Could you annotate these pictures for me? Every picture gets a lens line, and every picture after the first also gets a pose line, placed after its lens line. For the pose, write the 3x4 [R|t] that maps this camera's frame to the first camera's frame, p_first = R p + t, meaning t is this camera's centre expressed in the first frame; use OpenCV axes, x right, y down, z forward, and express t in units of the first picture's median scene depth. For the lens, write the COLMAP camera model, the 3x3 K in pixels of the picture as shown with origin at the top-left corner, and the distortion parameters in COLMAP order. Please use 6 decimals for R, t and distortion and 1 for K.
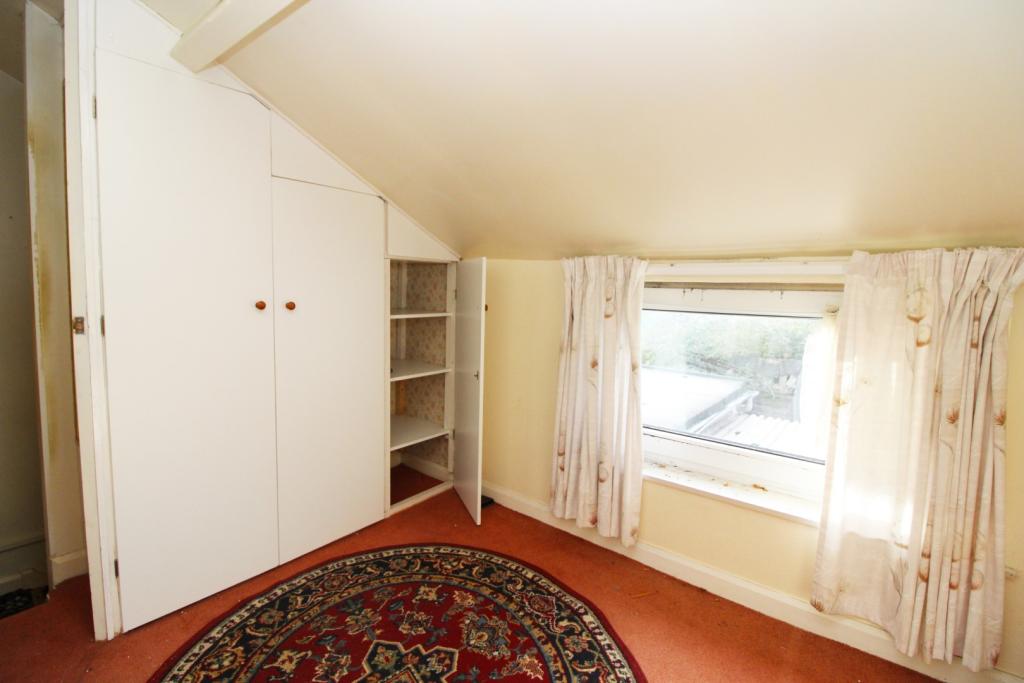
lens RADIAL K [[478.9, 0, 511.3], [0, 478.9, 339.2], [0, 0, 1]] dist [-0.005366, -0.000814]
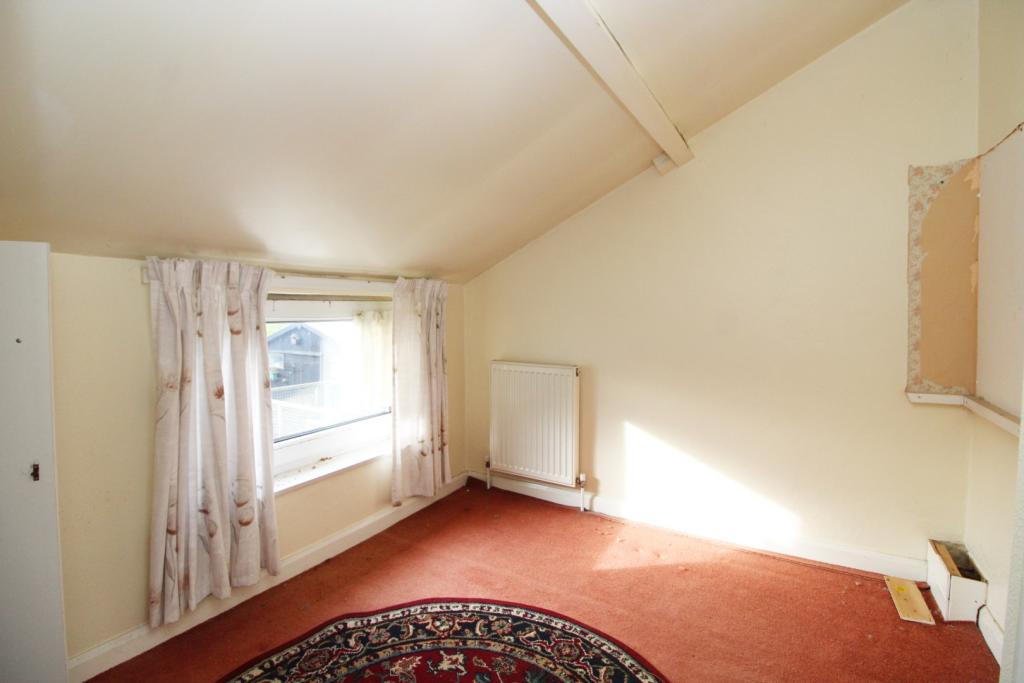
lens RADIAL K [[478.9, 0, 512.1], [0, 478.9, 333.4], [0, 0, 1]] dist [-0.005366, -0.000814]
pose [[-0.141827, -0.077766, 0.986832, -0.849917], [0.096687, 0.991054, 0.091994, -0.091239], [-0.985158, 0.108461, -0.133039, 0.735830]]
